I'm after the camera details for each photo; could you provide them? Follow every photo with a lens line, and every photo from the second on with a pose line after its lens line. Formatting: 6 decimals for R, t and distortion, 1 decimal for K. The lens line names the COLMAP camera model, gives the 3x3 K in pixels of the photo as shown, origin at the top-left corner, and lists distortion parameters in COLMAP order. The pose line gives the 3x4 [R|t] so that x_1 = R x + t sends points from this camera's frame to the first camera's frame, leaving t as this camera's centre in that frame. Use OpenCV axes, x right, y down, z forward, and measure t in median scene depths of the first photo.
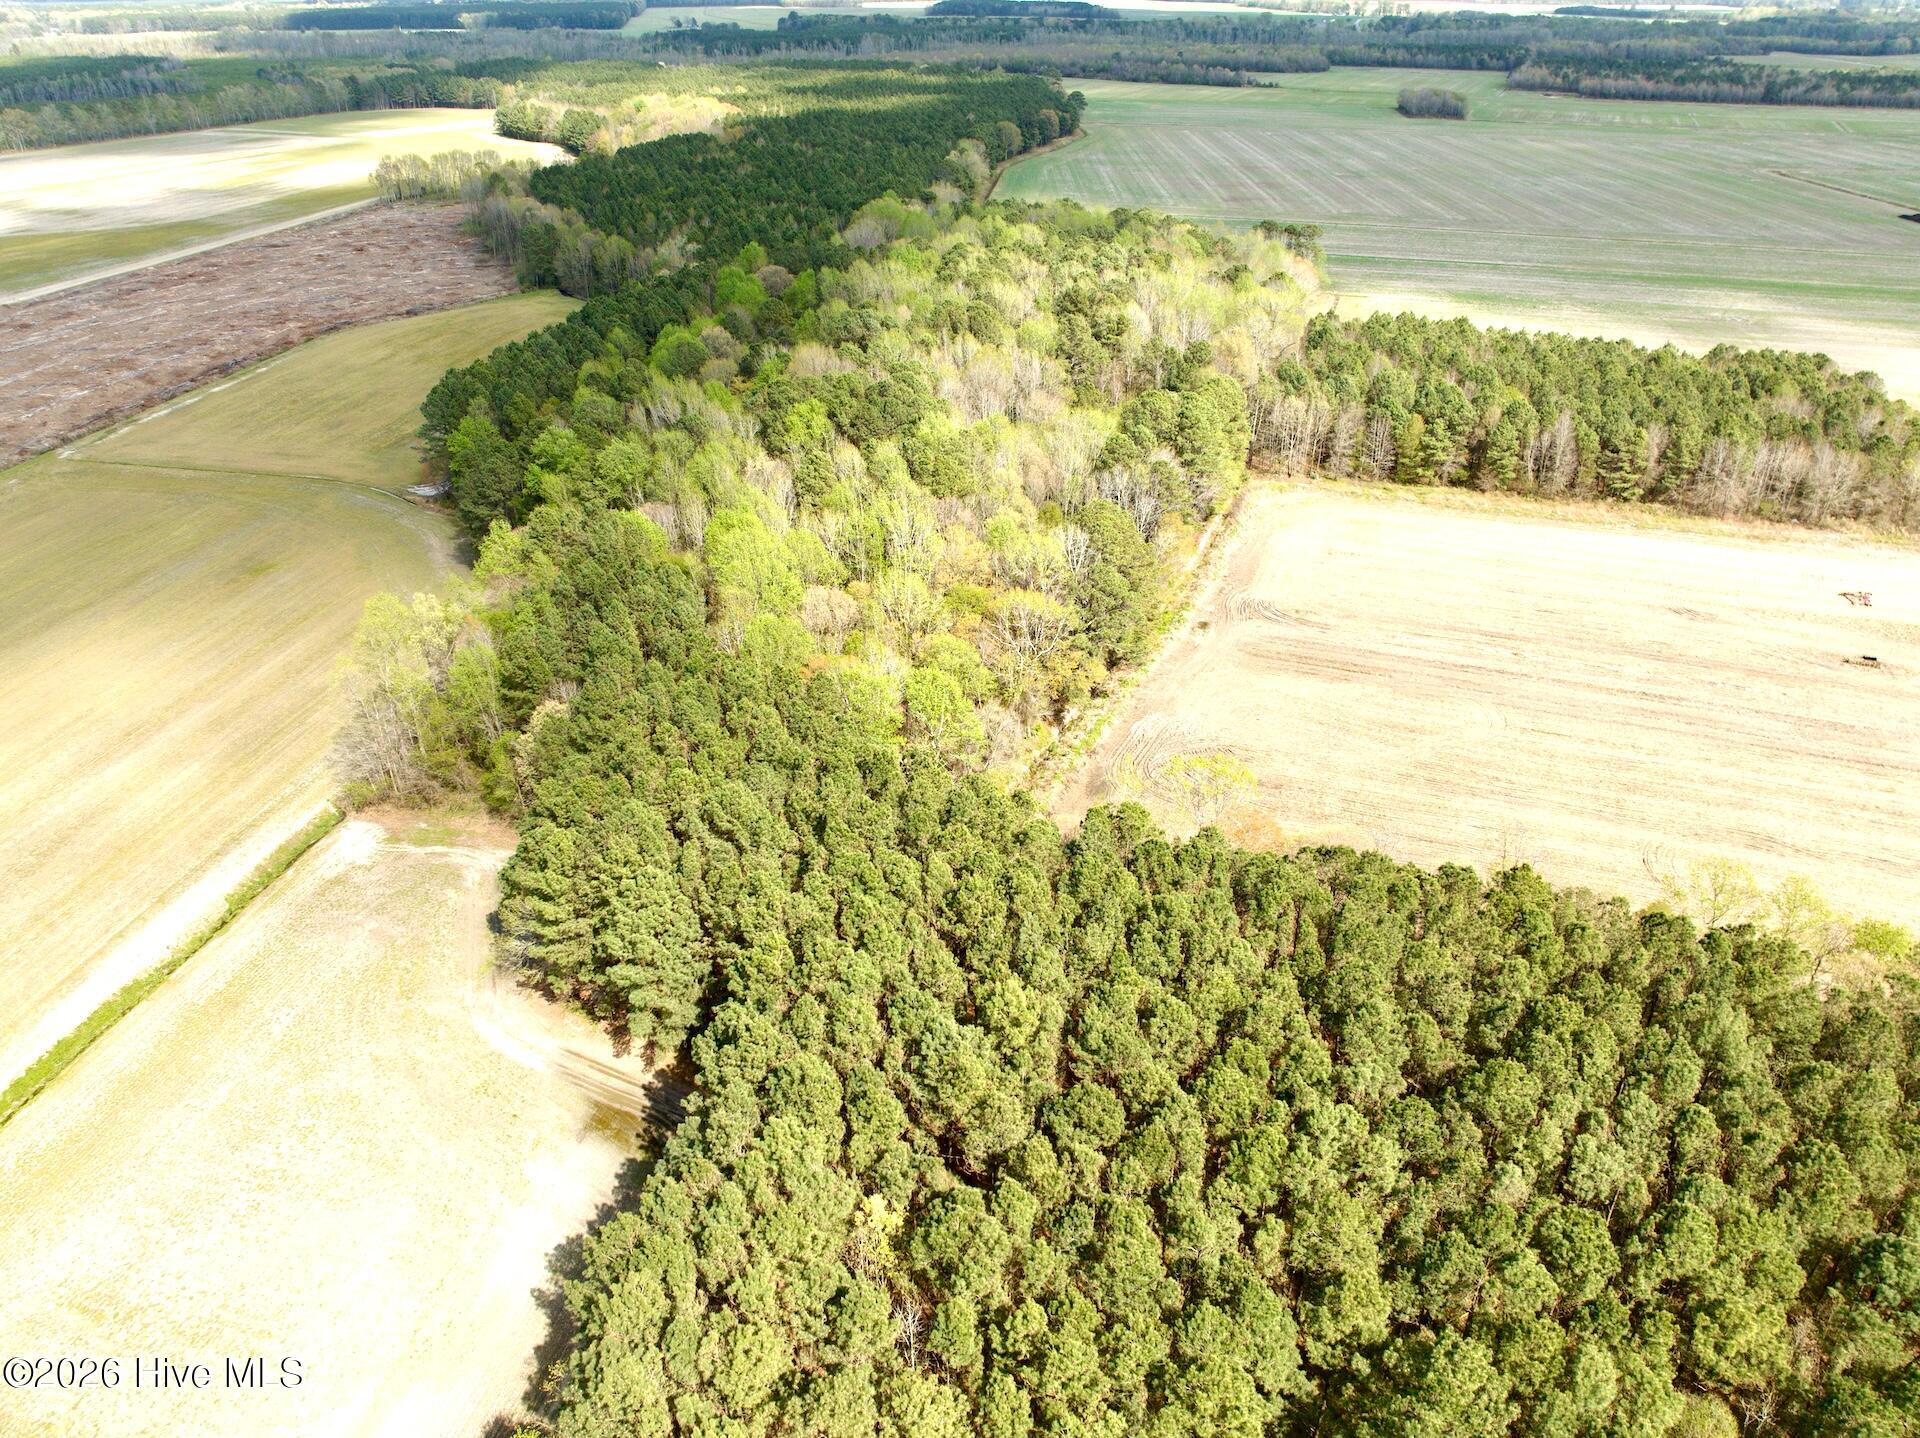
lens RADIAL K [[1363.9, 0, 954.2], [0, 1363.9, 721.3], [0, 0, 1]] dist [-0.046902, 0.017829]
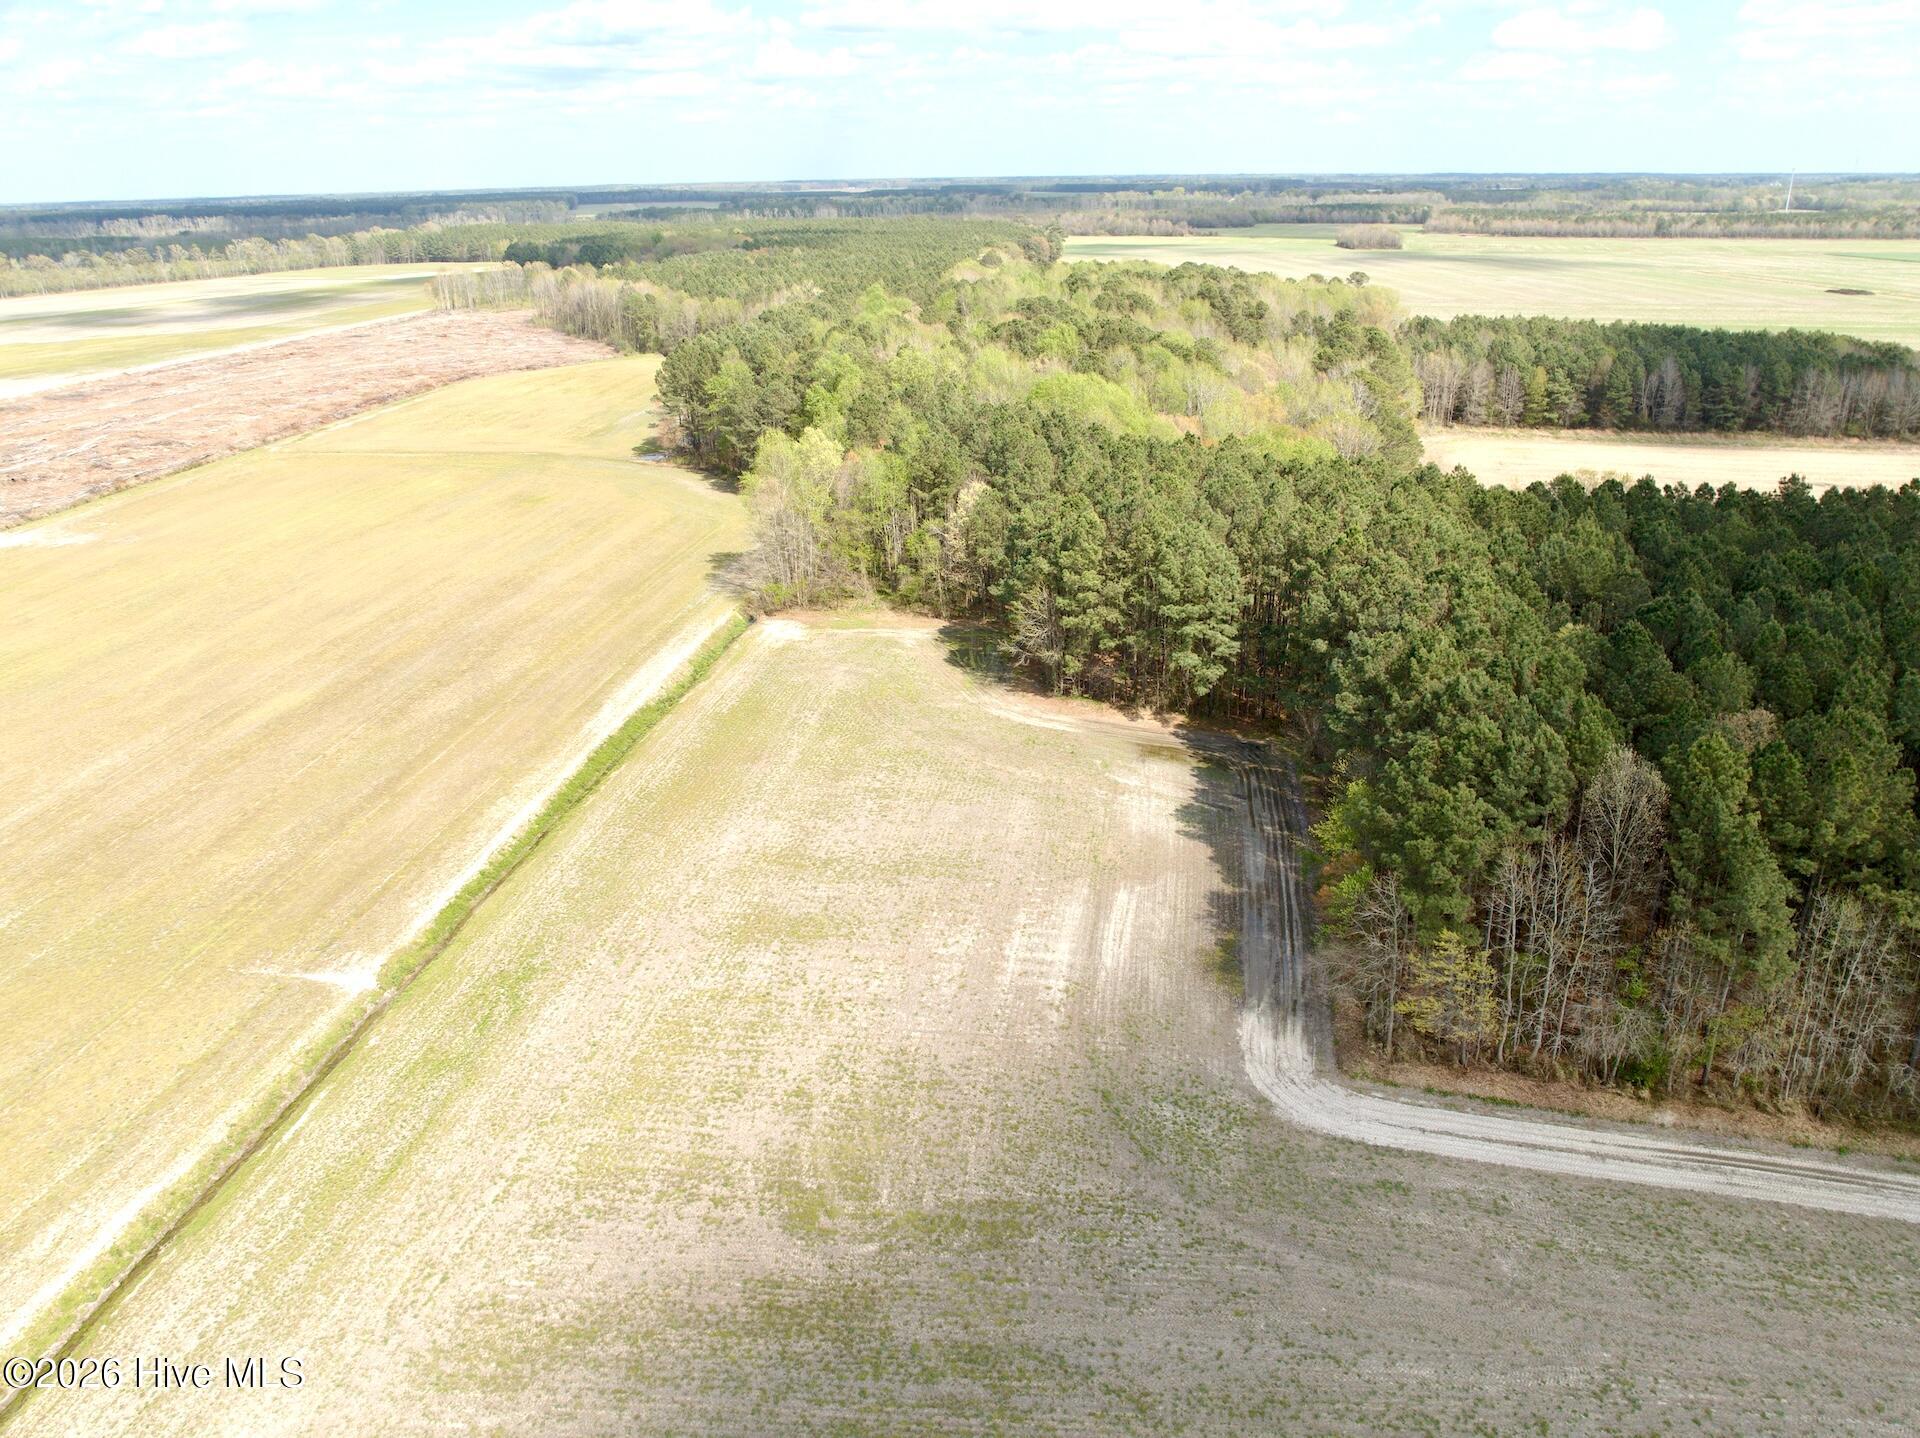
lens RADIAL K [[1363.9, 0, 964.2], [0, 1363.9, 710.6], [0, 0, 1]] dist [-0.046902, 0.017829]
pose [[0.996986, -0.038934, 0.067110, -0.232930], [0.047601, 0.989998, -0.132811, 0.191868], [-0.061268, 0.135605, 0.988867, -0.052387]]
